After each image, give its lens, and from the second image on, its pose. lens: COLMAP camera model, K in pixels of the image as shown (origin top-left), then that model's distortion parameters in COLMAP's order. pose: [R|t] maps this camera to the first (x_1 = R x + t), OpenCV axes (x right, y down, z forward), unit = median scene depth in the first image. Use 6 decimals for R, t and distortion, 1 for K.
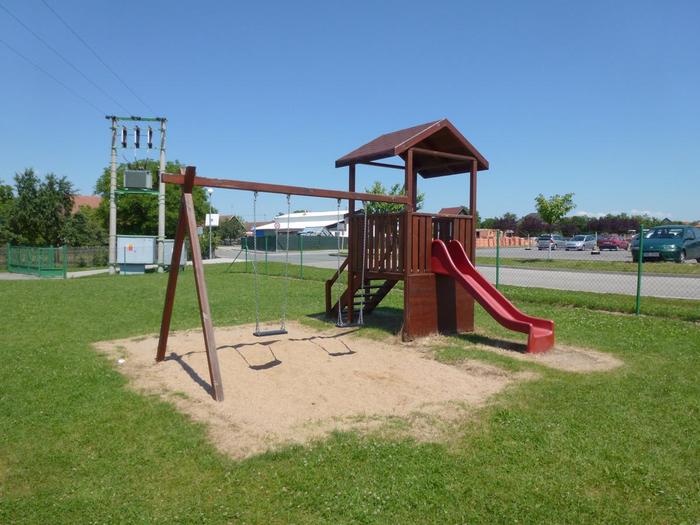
lens RADIAL K [[498.3, 0, 353.5], [0, 498.3, 261.7], [0, 0, 1]] dist [-0.066400, 0.021142]
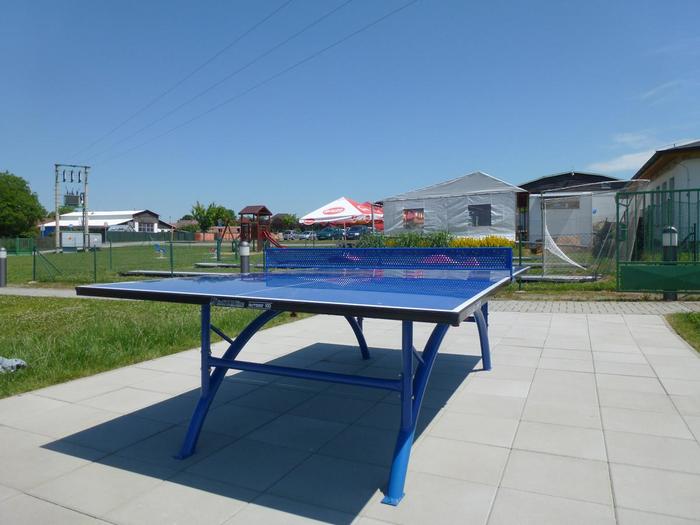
lens RADIAL K [[498.3, 0, 350.9], [0, 498.3, 261.6], [0, 0, 1]] dist [-0.066400, 0.021142]
pose [[0.881626, -0.027460, 0.471148, -0.390637], [0.023737, 0.999622, 0.013843, 0.056905], [-0.471351, -0.001021, 0.881945, -1.041060]]
